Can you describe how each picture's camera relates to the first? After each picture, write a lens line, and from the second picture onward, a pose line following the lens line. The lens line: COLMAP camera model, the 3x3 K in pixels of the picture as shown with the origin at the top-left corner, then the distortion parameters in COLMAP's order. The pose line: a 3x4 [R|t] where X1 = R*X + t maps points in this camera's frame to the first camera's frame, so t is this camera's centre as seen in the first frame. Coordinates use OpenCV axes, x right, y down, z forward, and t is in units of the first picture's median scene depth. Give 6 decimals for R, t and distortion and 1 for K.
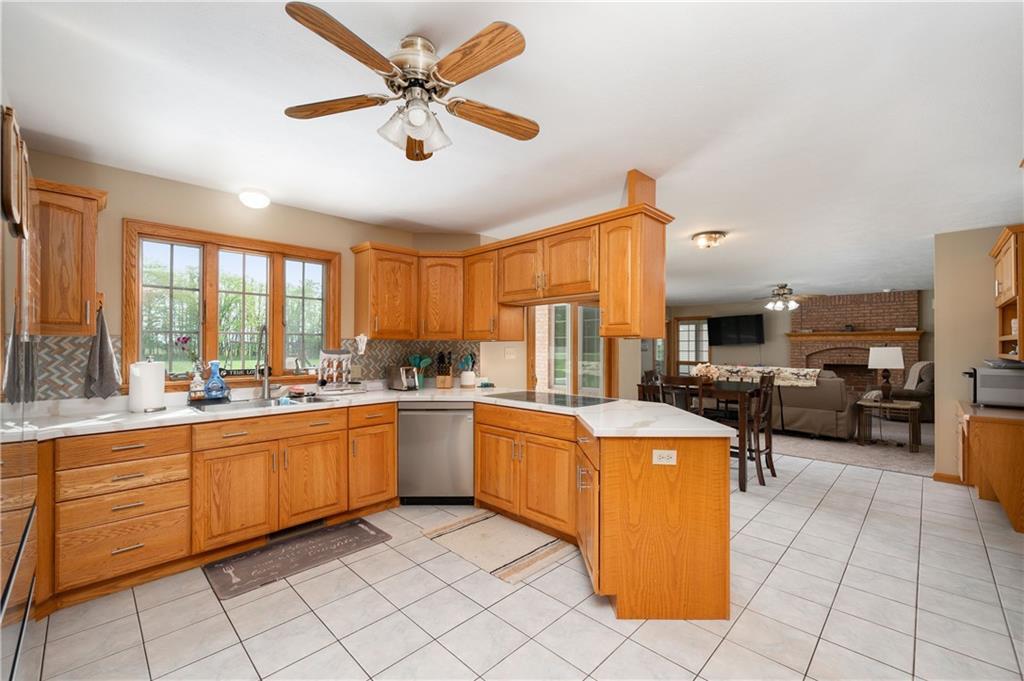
lens RADIAL K [[428.2, 0, 518.2], [0, 428.2, 345.5], [0, 0, 1]] dist [0.000294, -0.000274]
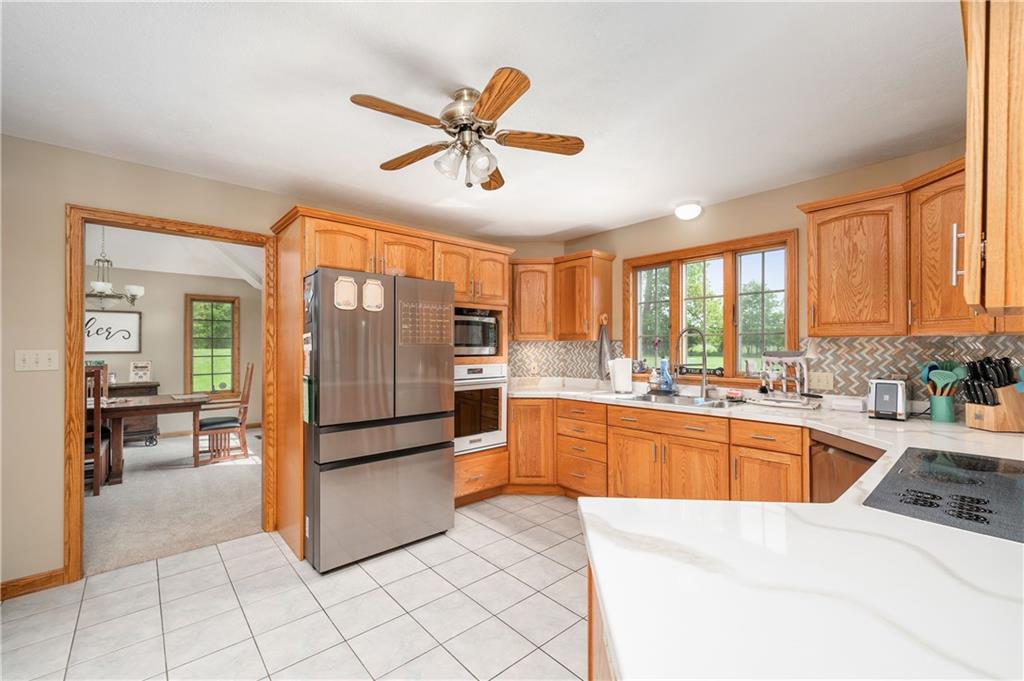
lens RADIAL K [[428.2, 0, 509.7], [0, 428.2, 347.2], [0, 0, 1]] dist [0.000294, -0.000274]
pose [[-0.088675, -0.000673, -0.996060, 0.490638], [0.003842, 0.999992, -0.001017, 0.001261], [0.996053, -0.003917, -0.088671, 0.636609]]
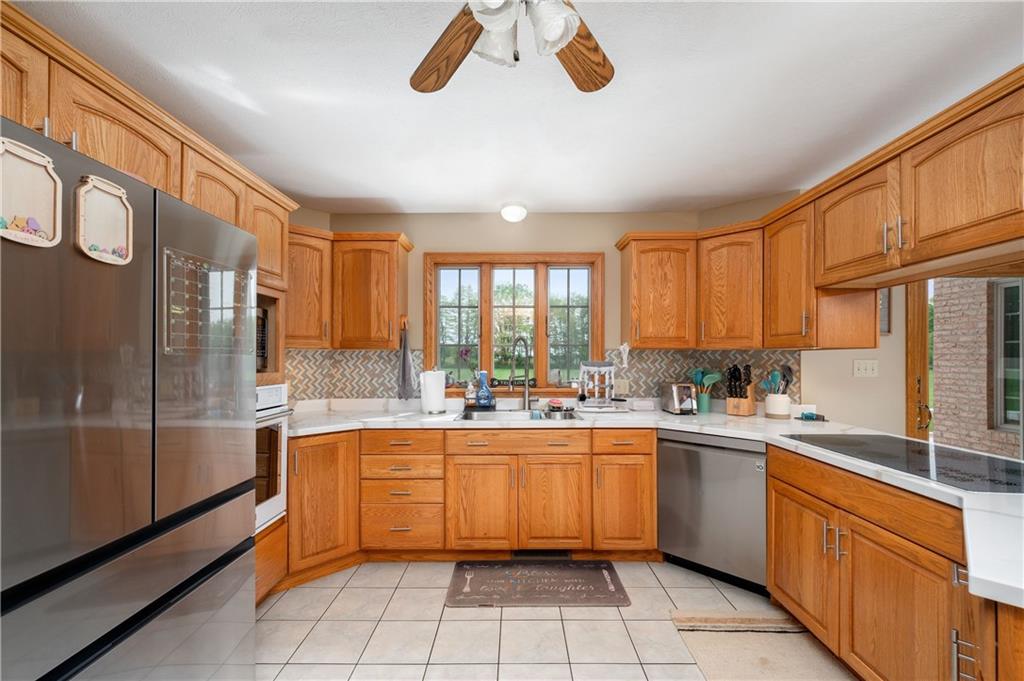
lens RADIAL K [[428.2, 0, 510.3], [0, 428.2, 355.4], [0, 0, 1]] dist [0.000294, -0.000274]
pose [[0.686665, -0.004684, -0.726959, 0.114559], [0.002961, 0.999989, -0.003646, -0.000092], [0.726968, 0.000351, 0.686671, 0.291178]]
